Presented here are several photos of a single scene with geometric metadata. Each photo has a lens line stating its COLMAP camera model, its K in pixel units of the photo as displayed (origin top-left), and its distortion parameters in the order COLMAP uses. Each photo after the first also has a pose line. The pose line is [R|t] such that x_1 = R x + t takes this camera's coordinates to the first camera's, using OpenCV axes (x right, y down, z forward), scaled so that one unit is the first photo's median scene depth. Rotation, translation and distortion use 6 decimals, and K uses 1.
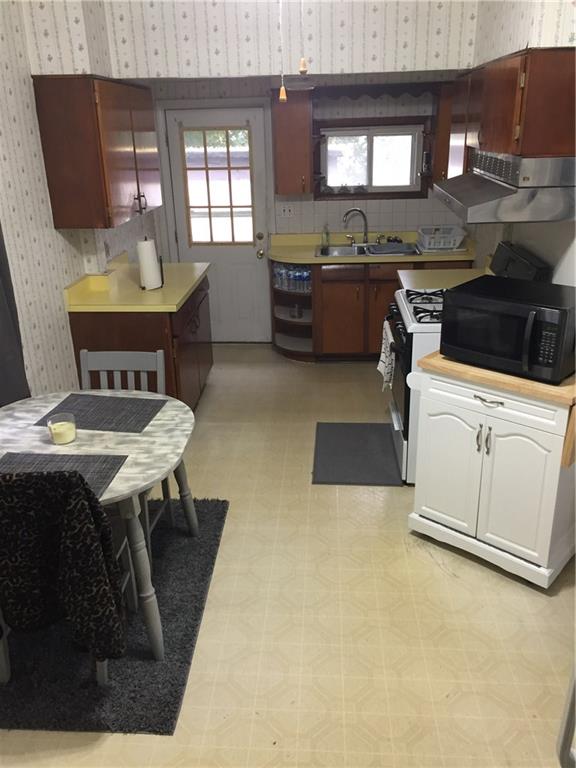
lens RADIAL K [[654.4, 0, 287.0], [0, 654.4, 382.4], [0, 0, 1]] dist [0.041385, -0.028530]
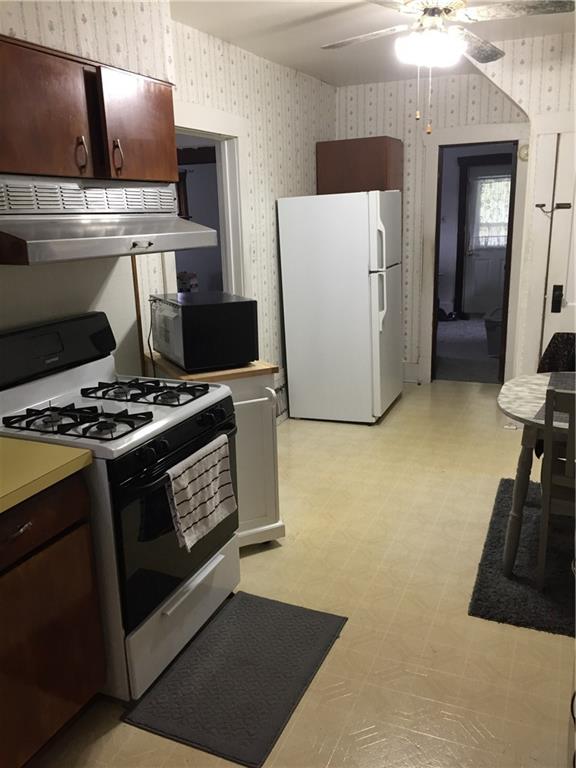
lens RADIAL K [[654.4, 0, 288.5], [0, 654.4, 386.5], [0, 0, 1]] dist [0.041385, -0.028530]
pose [[-0.938472, -0.042068, 0.342784, -0.193557], [0.174303, 0.799166, 0.575285, -0.667631], [-0.298143, 0.599637, -0.742662, 1.956970]]
